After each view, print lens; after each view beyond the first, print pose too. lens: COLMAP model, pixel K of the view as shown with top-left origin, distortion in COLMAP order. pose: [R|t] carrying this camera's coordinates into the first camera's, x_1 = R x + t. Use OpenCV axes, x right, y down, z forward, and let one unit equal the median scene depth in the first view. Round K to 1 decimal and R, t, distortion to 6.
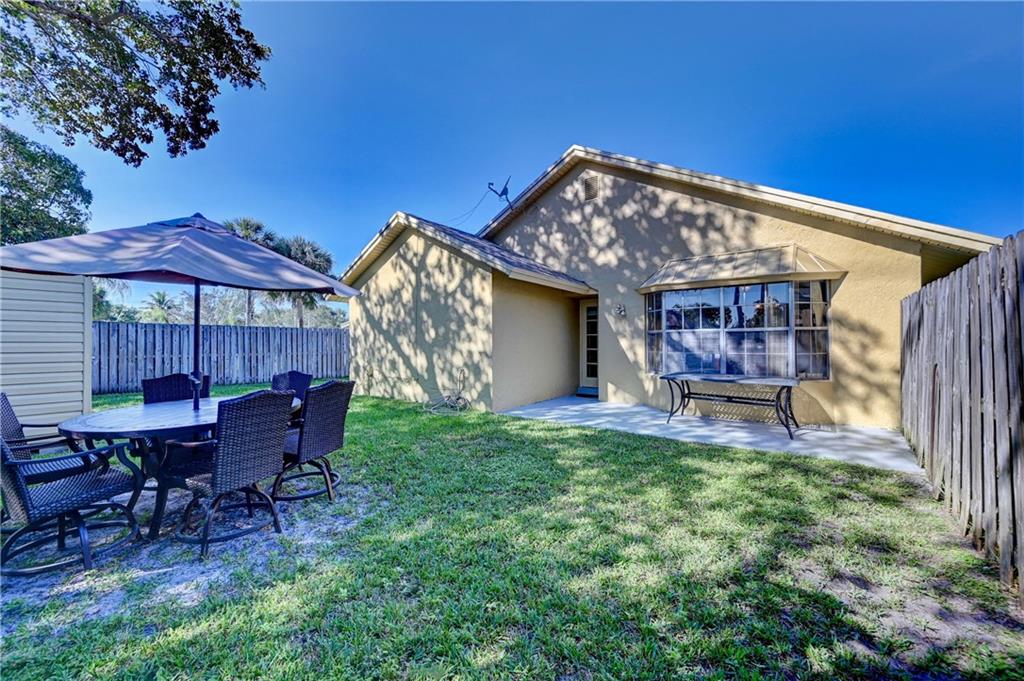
lens RADIAL K [[404.3, 0, 509.9], [0, 404.3, 342.2], [0, 0, 1]] dist [-0.000874, 0.000056]
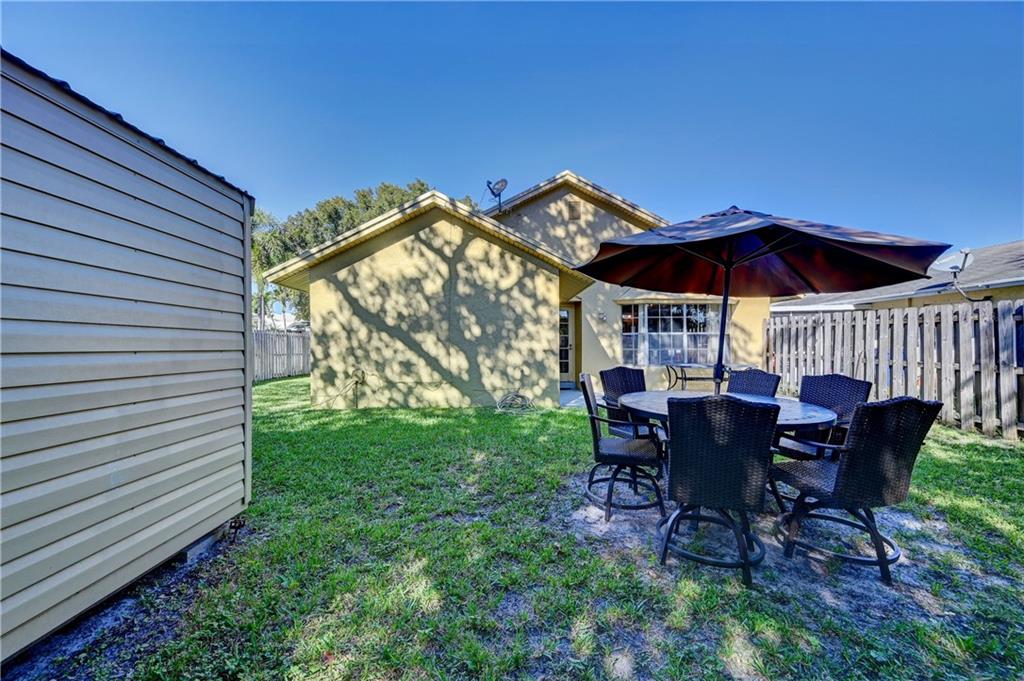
lens RADIAL K [[404.3, 0, 509.9], [0, 404.3, 342.2], [0, 0, 1]] dist [-0.000874, 0.000056]
pose [[0.767288, 0.004850, 0.641284, -0.708146], [0.000177, 0.999970, -0.007775, 0.010682], [-0.641303, 0.006080, 0.767264, 0.227650]]
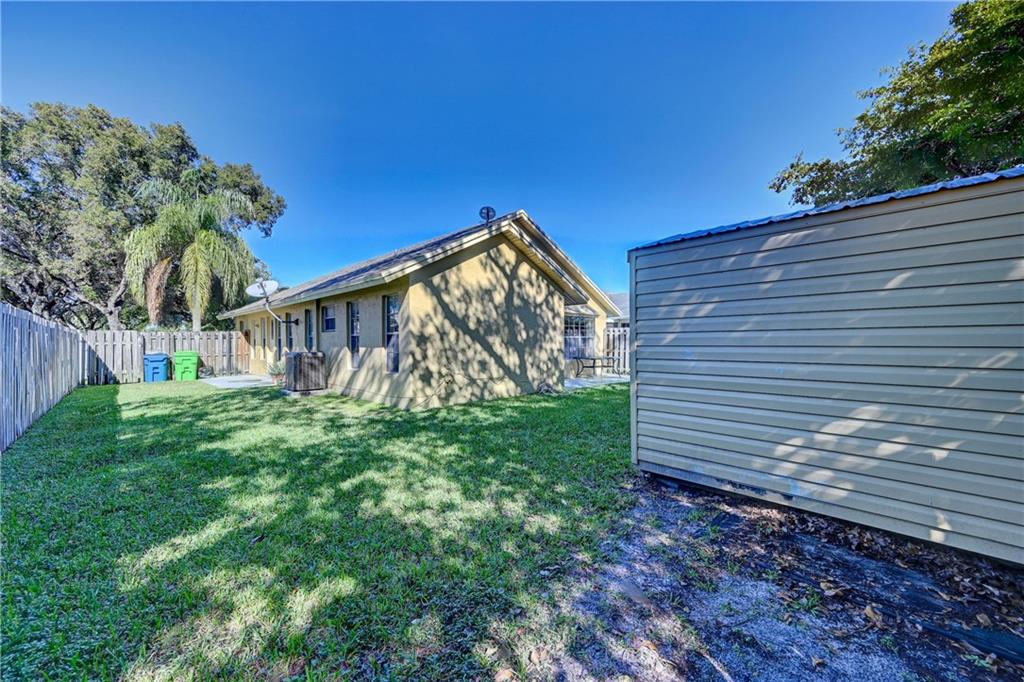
lens RADIAL K [[404.3, 0, 509.9], [0, 404.3, 342.7], [0, 0, 1]] dist [-0.000874, 0.000056]
pose [[0.135693, -0.000920, 0.990750, -1.333276], [-0.000504, 0.999999, 0.000998, -0.000665], [-0.990751, -0.000635, 0.135693, 0.852883]]
